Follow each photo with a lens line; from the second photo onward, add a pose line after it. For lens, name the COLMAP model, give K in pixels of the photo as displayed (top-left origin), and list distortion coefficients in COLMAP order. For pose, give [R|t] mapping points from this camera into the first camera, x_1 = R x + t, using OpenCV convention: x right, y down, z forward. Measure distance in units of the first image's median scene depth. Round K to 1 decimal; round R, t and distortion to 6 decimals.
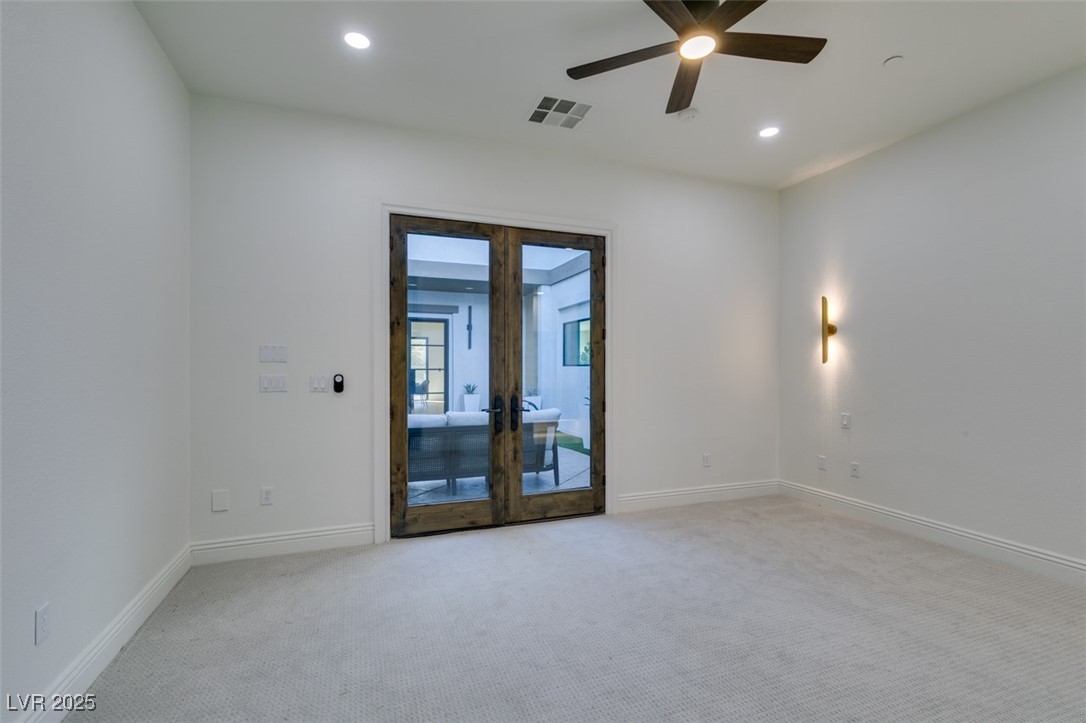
lens RADIAL K [[484.6, 0, 543.9], [0, 484.6, 361.4], [0, 0, 1]] dist [-0.002193, 0.001035]
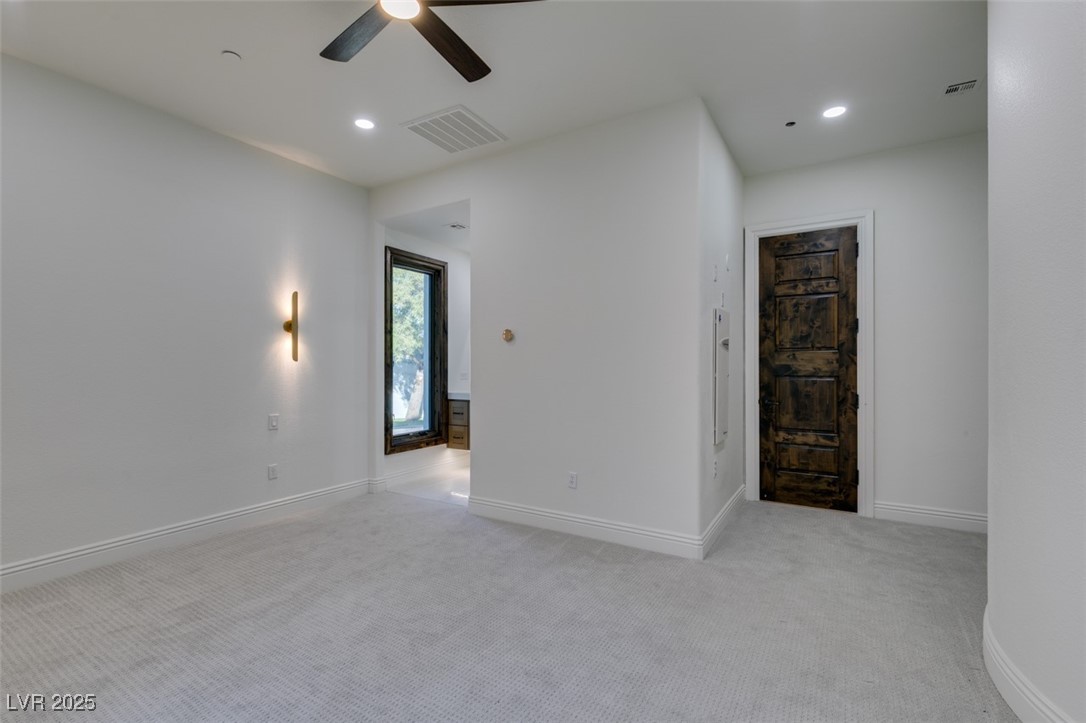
lens RADIAL K [[484.6, 0, 543.0], [0, 484.6, 361.6], [0, 0, 1]] dist [-0.002193, 0.001035]
pose [[-0.603633, 0.004358, 0.797250, -0.408318], [-0.003387, 0.999962, -0.008031, 0.009785], [-0.797255, -0.007548, -0.603596, 0.992444]]
